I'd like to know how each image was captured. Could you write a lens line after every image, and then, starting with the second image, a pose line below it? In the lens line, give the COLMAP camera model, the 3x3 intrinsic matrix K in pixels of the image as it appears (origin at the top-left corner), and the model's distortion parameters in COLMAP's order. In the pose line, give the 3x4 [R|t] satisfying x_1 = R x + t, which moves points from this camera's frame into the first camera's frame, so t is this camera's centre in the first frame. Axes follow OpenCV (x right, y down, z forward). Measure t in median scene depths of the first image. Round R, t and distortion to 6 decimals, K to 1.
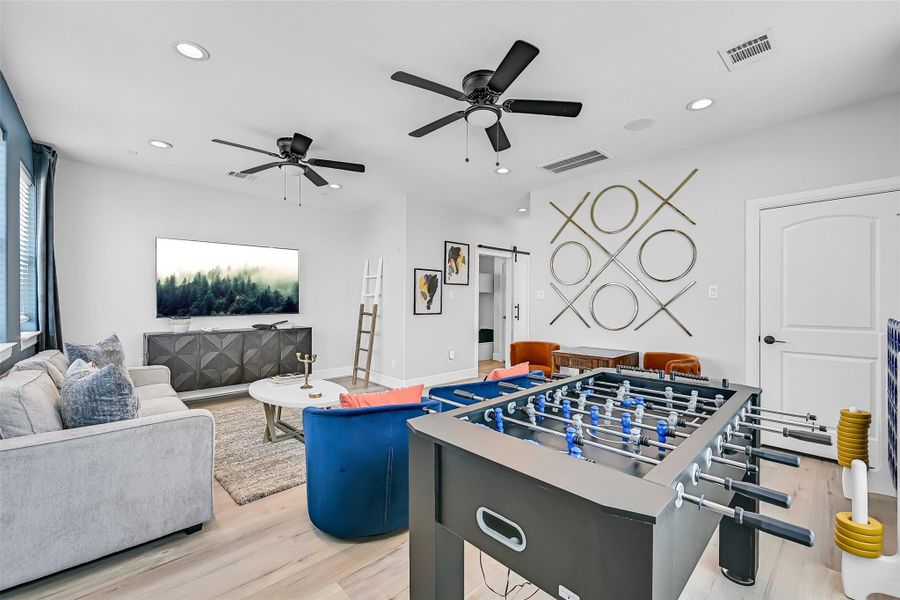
lens RADIAL K [[414.2, 0, 455.1], [0, 414.2, 300.3], [0, 0, 1]] dist [0.001844, 0.000012]
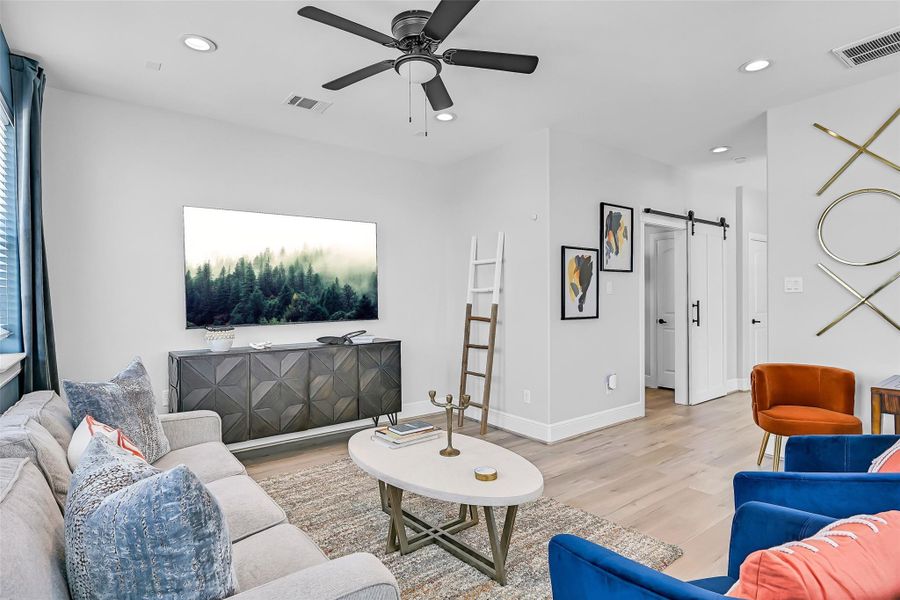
lens RADIAL K [[532.7, 0, 450.0], [0, 532.7, 300.0], [0, 0, 1]] dist [-0.000610, -0.000516]
pose [[0.993238, -0.012769, -0.115390, -0.190393], [0.013311, 0.999904, 0.003926, -0.000909], [0.115329, -0.005435, 0.993313, 0.195446]]
